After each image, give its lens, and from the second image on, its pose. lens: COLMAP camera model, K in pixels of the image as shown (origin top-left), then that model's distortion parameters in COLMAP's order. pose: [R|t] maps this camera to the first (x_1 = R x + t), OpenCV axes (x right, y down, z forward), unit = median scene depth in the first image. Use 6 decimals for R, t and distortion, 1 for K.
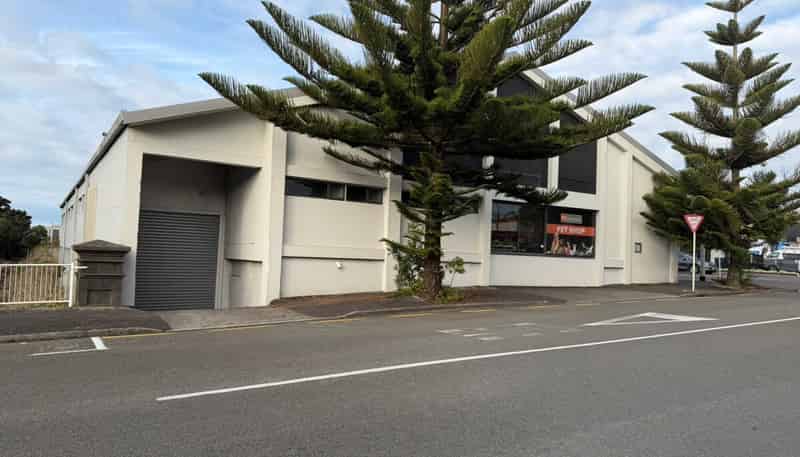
lens RADIAL K [[580.1, 0, 412.2], [0, 580.1, 227.9], [0, 0, 1]] dist [0.167796, -0.249666]
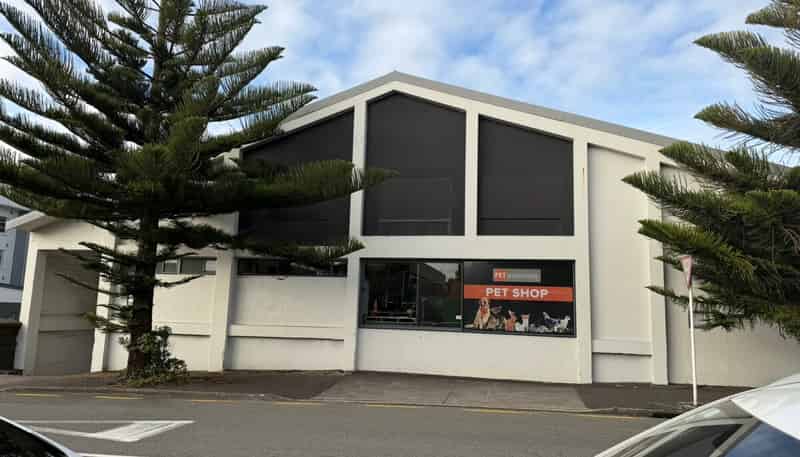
lens RADIAL K [[580.1, 0, 412.2], [0, 580.1, 227.9], [0, 0, 1]] dist [0.167796, -0.249666]
pose [[0.692808, -0.141136, -0.707176, 0.672663], [0.017525, 0.983666, -0.179148, 0.048425], [0.720909, 0.111721, 0.683965, 0.457121]]
